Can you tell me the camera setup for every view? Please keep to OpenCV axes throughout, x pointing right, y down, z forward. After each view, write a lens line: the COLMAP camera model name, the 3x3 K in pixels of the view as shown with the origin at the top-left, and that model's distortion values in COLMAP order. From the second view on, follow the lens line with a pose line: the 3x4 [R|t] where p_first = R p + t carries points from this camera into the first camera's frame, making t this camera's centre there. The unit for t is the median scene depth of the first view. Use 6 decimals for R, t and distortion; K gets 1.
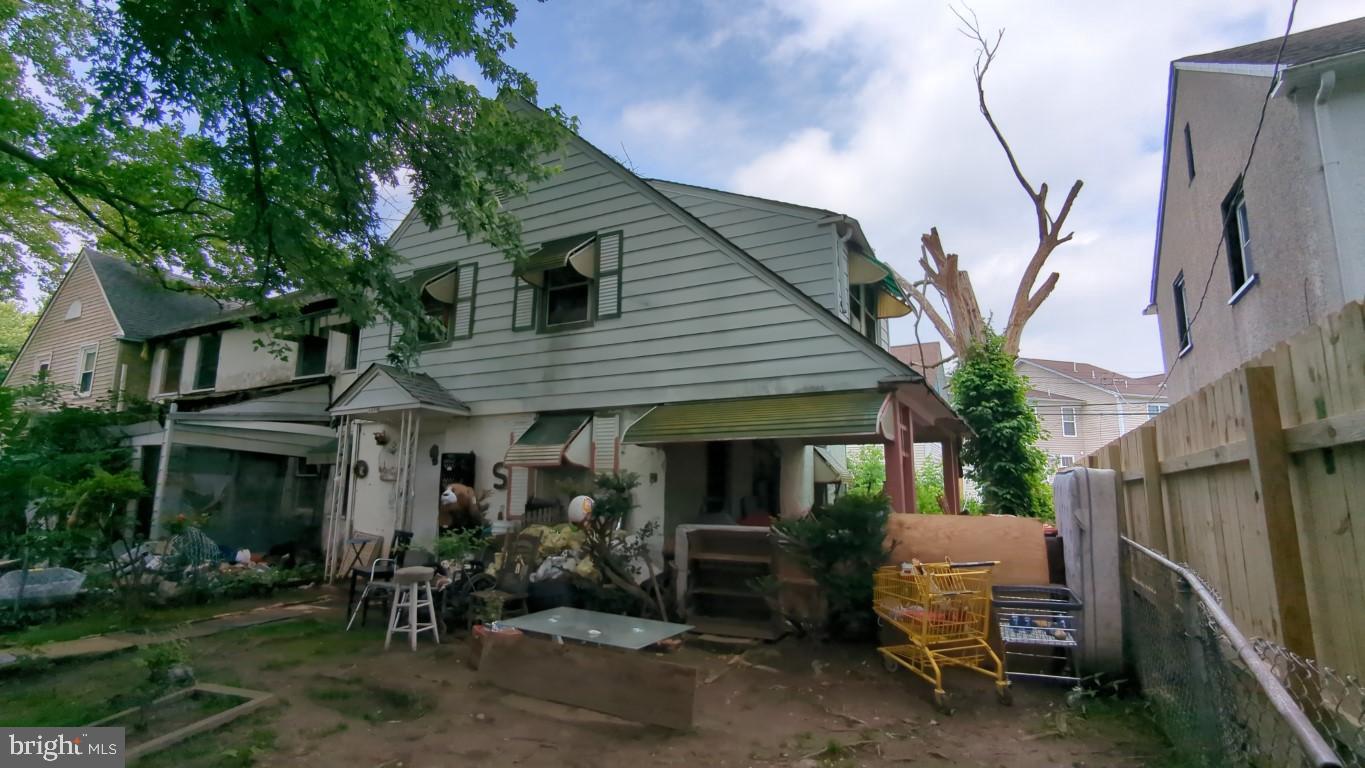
lens RADIAL K [[716.9, 0, 682.5], [0, 716.9, 384.0], [0, 0, 1]] dist [0.003496, 0.001486]
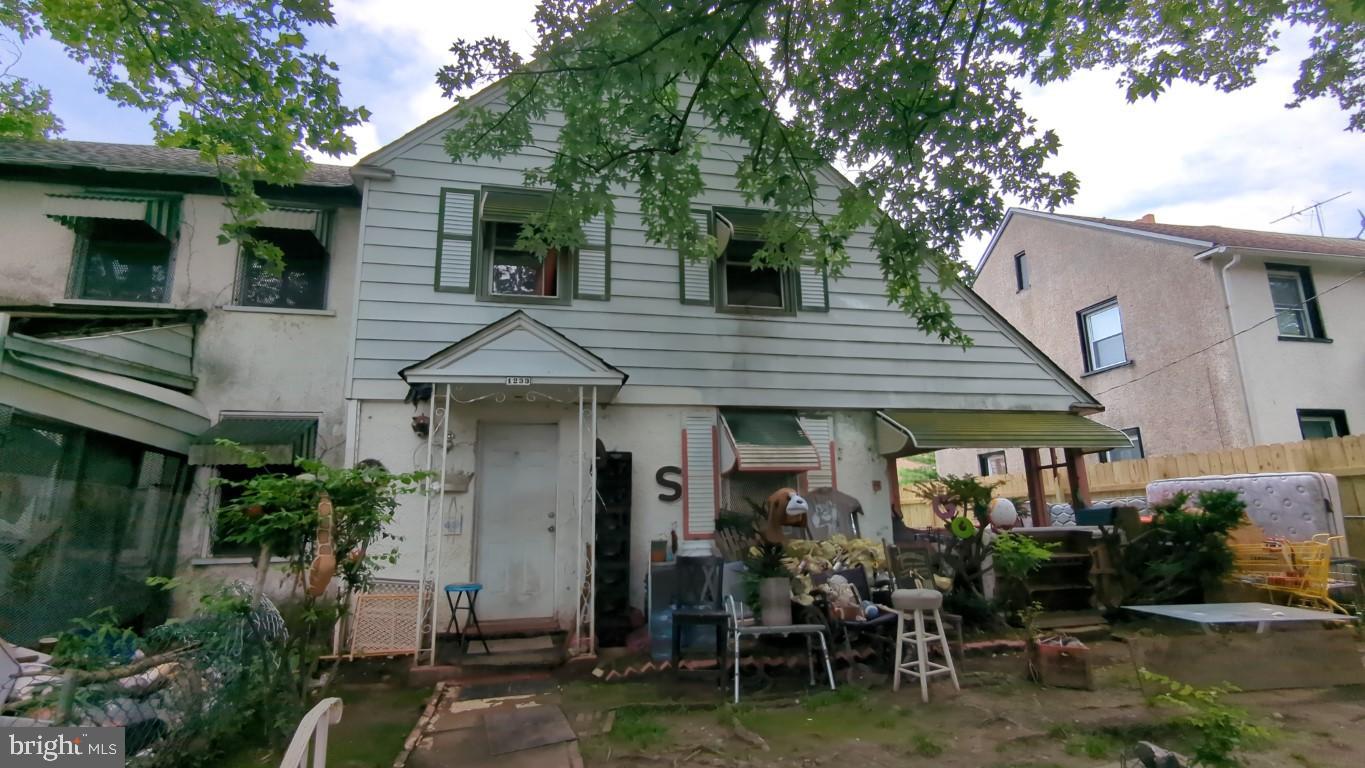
lens RADIAL K [[723.6, 0, 715.4], [0, 723.6, 339.3], [0, 0, 1]] dist [-0.001420, -0.000487]
pose [[0.713512, 0.147139, 0.685018, -0.775486], [-0.081559, 0.988496, -0.127373, 0.068716], [-0.695879, 0.035012, 0.717305, 0.396708]]
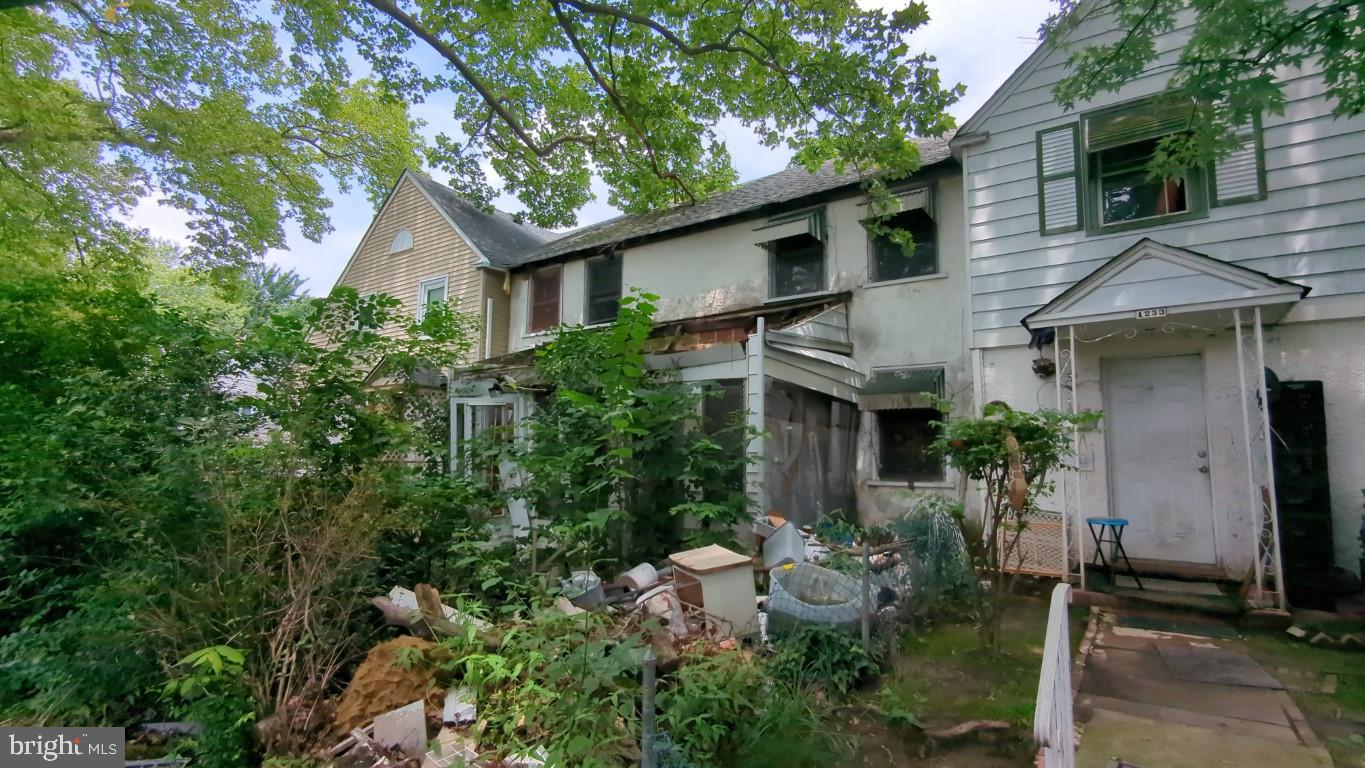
lens RADIAL K [[674.6, 0, 684.4], [0, 674.6, 387.9], [0, 0, 1]] dist [0.001371, 0.006246]
pose [[0.996067, -0.007008, -0.088327, -0.793787], [0.011455, 0.998686, 0.049941, 0.067089], [0.087861, -0.050756, 0.994839, 0.382145]]
